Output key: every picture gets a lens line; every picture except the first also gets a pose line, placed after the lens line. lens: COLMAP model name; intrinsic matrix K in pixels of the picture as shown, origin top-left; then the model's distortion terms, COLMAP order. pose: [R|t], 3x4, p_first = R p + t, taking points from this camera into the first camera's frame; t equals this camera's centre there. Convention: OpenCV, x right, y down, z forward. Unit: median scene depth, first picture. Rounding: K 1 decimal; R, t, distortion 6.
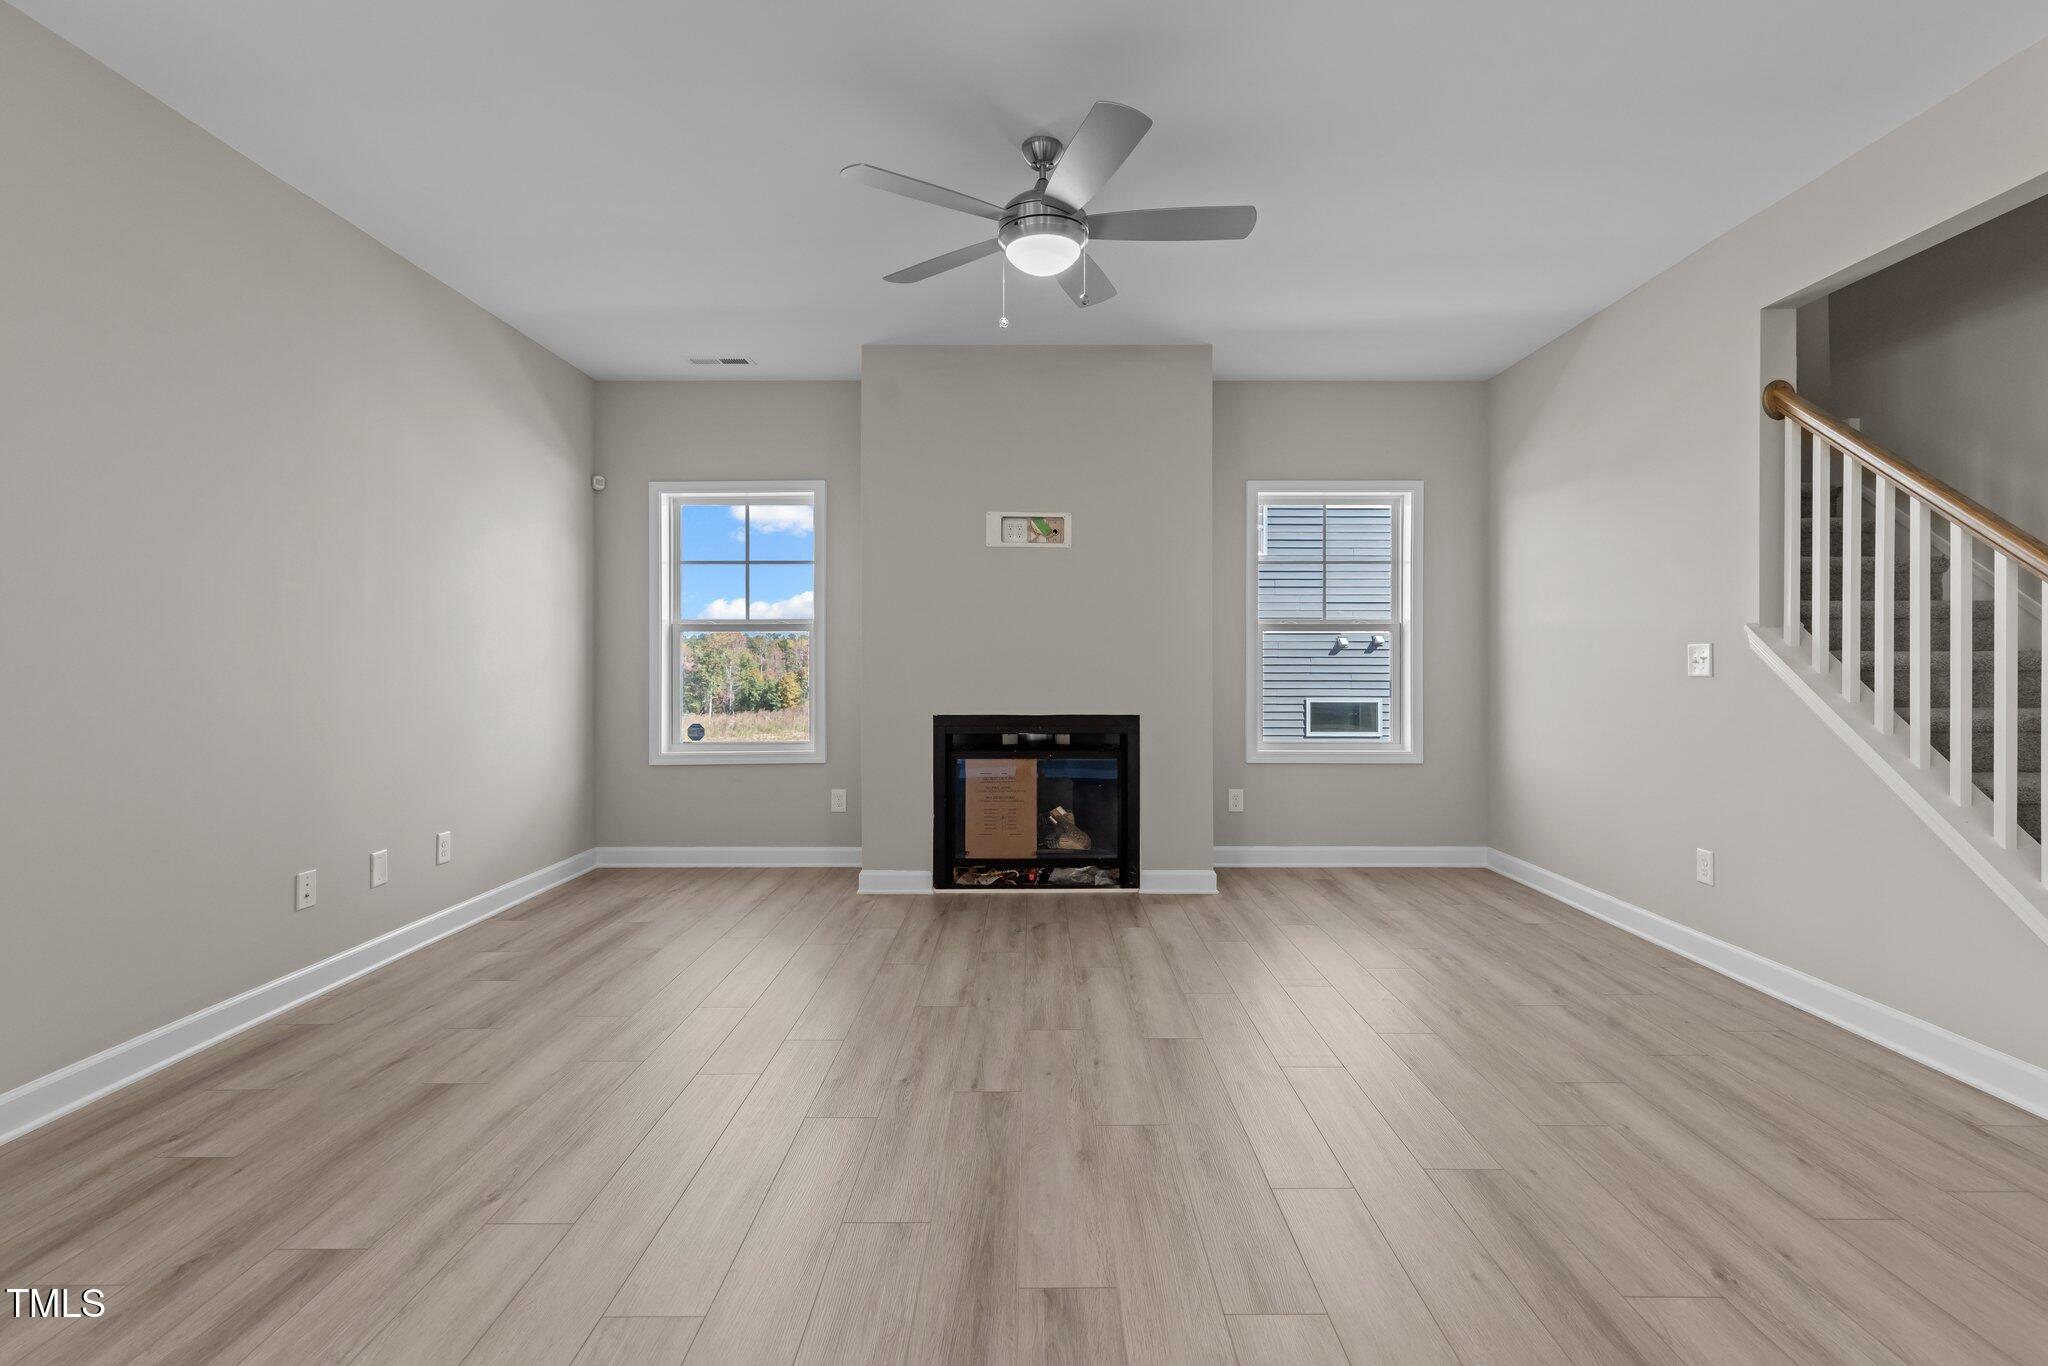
lens RADIAL K [[930.1, 0, 1037.5], [0, 930.1, 663.0], [0, 0, 1]] dist [0.008883, -0.001964]
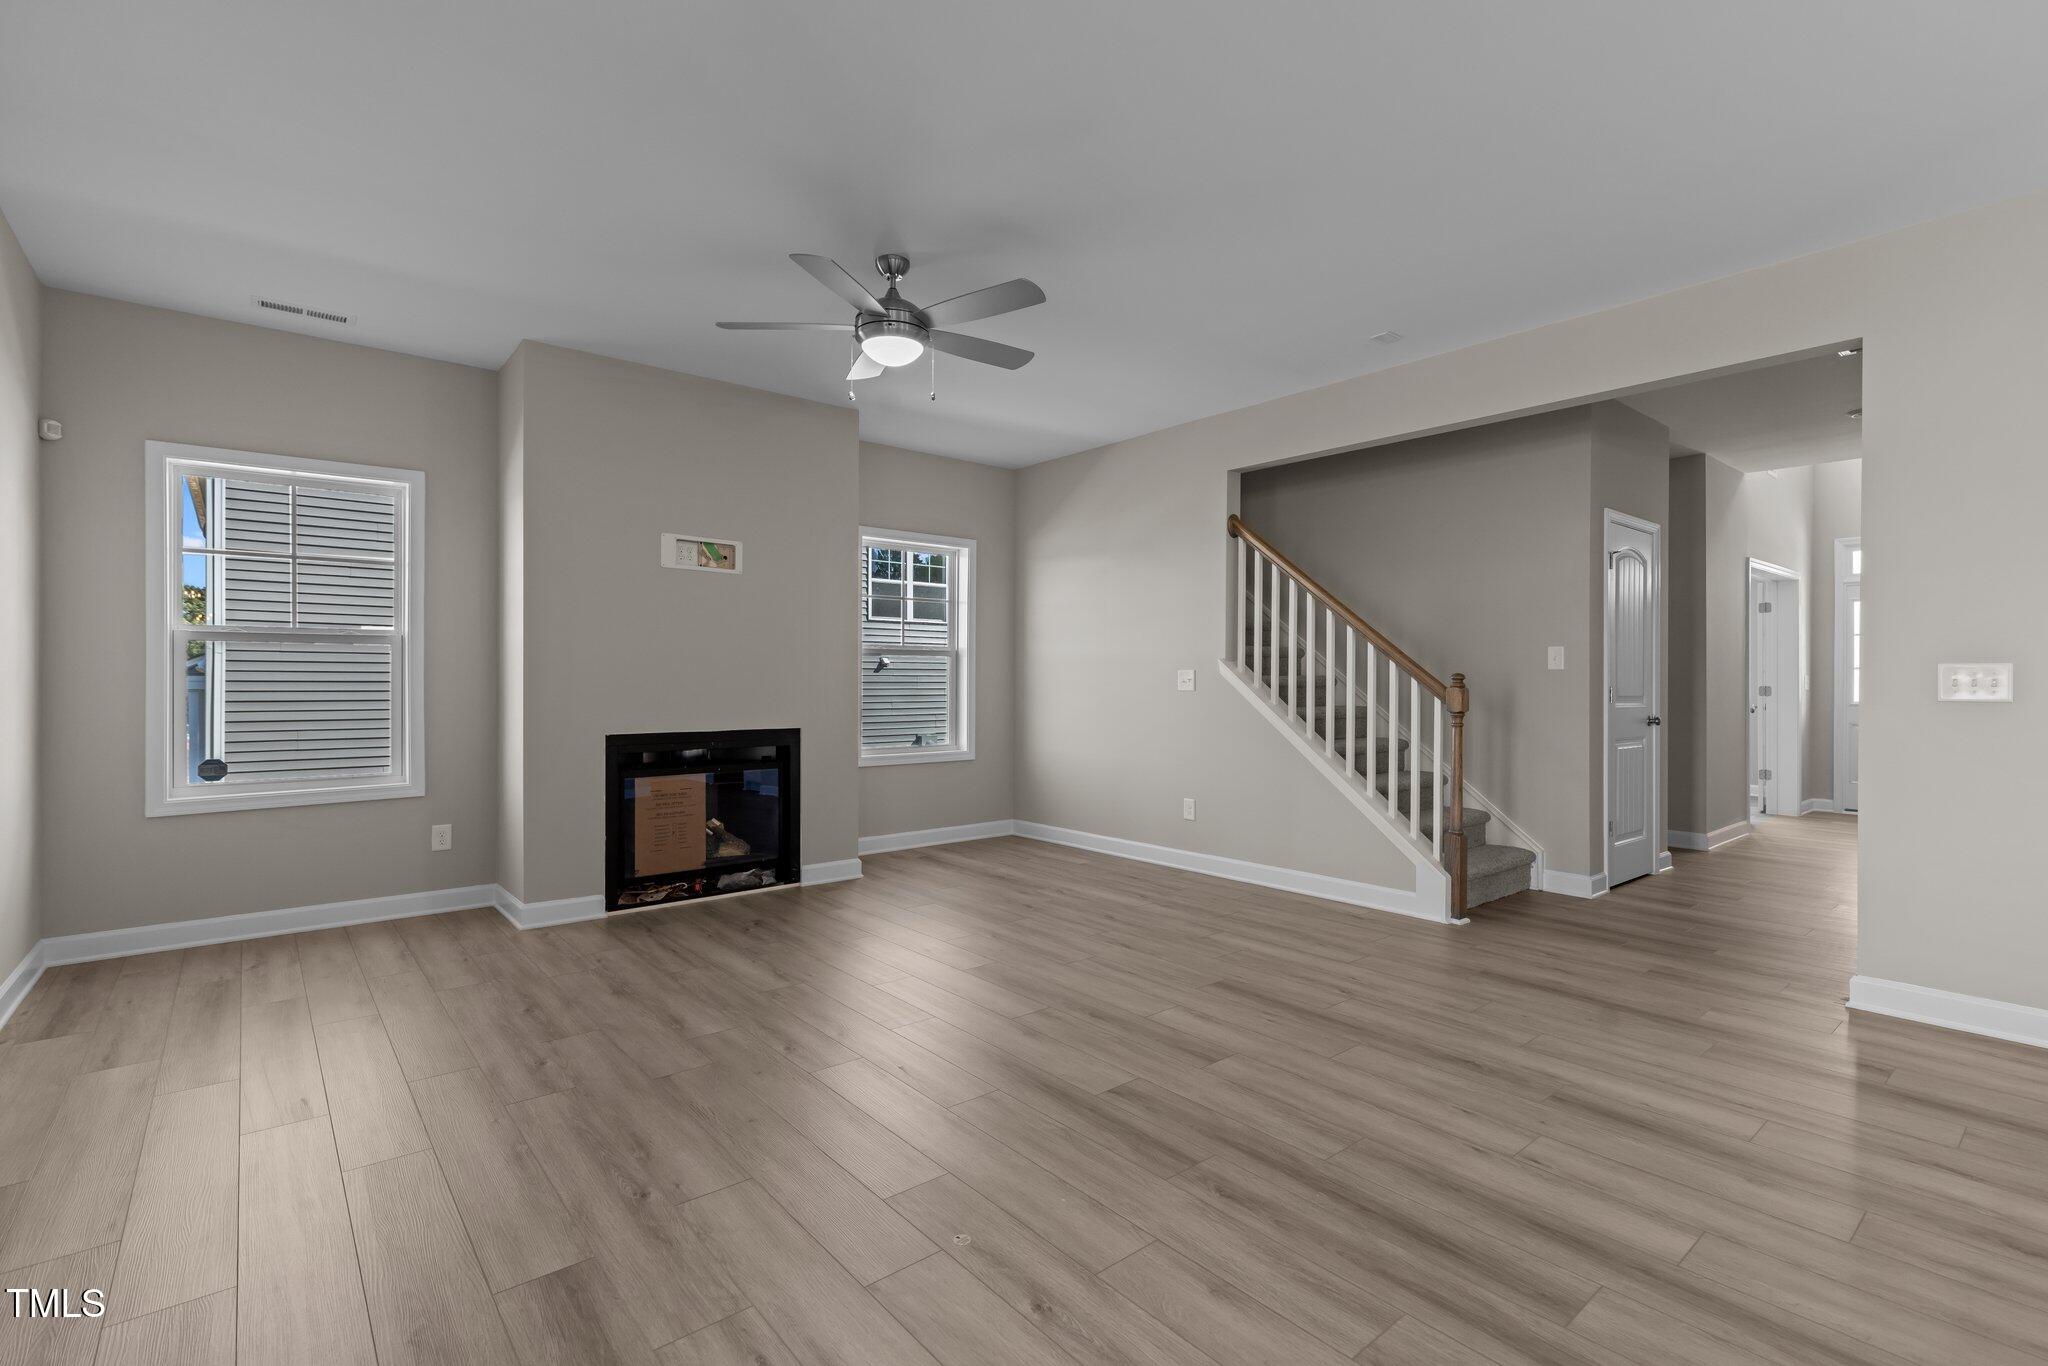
lens RADIAL K [[930.1, 0, 1019.6], [0, 930.1, 682.6], [0, 0, 1]] dist [0.008883, -0.001964]
pose [[0.771656, -0.000641, 0.636040, -0.398974], [-0.002206, 0.999991, 0.003684, -0.003626], [-0.636037, -0.004246, 0.771647, -0.033639]]
